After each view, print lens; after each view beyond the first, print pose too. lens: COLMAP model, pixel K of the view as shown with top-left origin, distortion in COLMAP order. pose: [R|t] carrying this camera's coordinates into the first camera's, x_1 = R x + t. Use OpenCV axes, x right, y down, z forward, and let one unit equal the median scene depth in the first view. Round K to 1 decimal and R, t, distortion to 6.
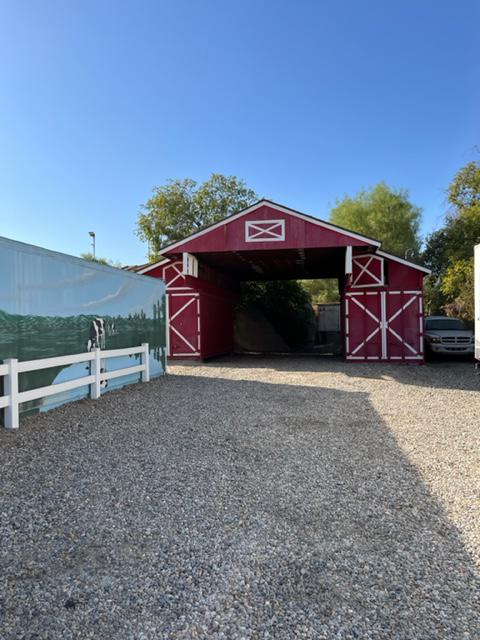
lens RADIAL K [[494.5, 0, 239.0], [0, 494.5, 317.5], [0, 0, 1]] dist [0.076197, -0.002756]
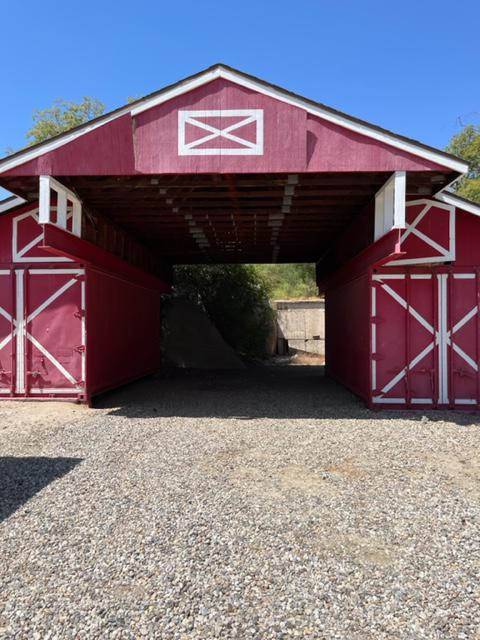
lens RADIAL K [[494.5, 0, 239.0], [0, 494.5, 317.5], [0, 0, 1]] dist [0.076197, -0.002756]
pose [[0.991835, 0.015211, 0.126616, 0.012472], [-0.015820, 0.999868, 0.003804, -0.004865], [-0.126542, -0.005776, 0.991944, 0.506012]]
